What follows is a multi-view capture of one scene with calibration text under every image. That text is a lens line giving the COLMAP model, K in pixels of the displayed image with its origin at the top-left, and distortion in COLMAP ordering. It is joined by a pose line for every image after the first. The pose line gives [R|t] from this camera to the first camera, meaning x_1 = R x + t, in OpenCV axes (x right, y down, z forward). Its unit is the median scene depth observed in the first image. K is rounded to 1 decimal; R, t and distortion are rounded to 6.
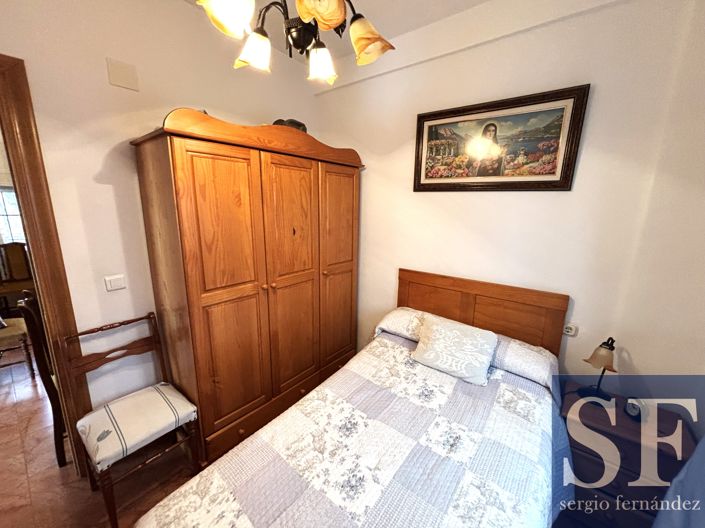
lens RADIAL K [[281.4, 0, 349.4], [0, 281.4, 261.4], [0, 0, 1]] dist [-0.000447, -0.000680]
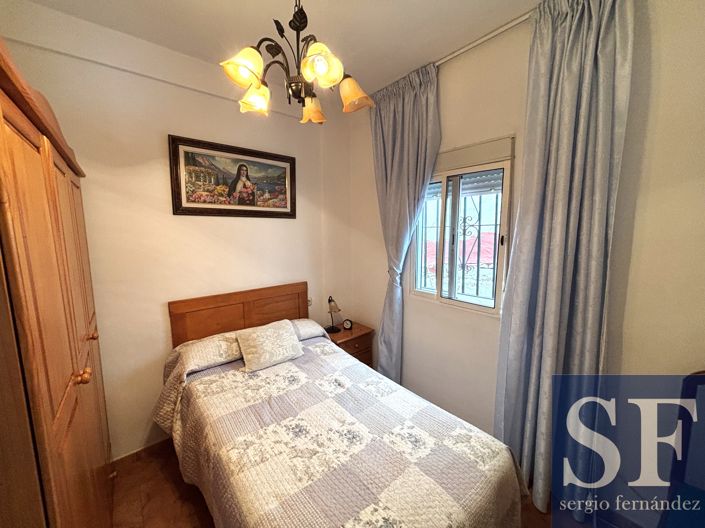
lens RADIAL K [[281.4, 0, 349.9], [0, 281.4, 262.0], [0, 0, 1]] dist [-0.000447, -0.000680]
pose [[0.213917, -0.126313, 0.968651, -0.691909], [0.213291, 0.973718, 0.079871, -0.061058], [-0.953282, 0.189519, 0.235236, 0.328643]]
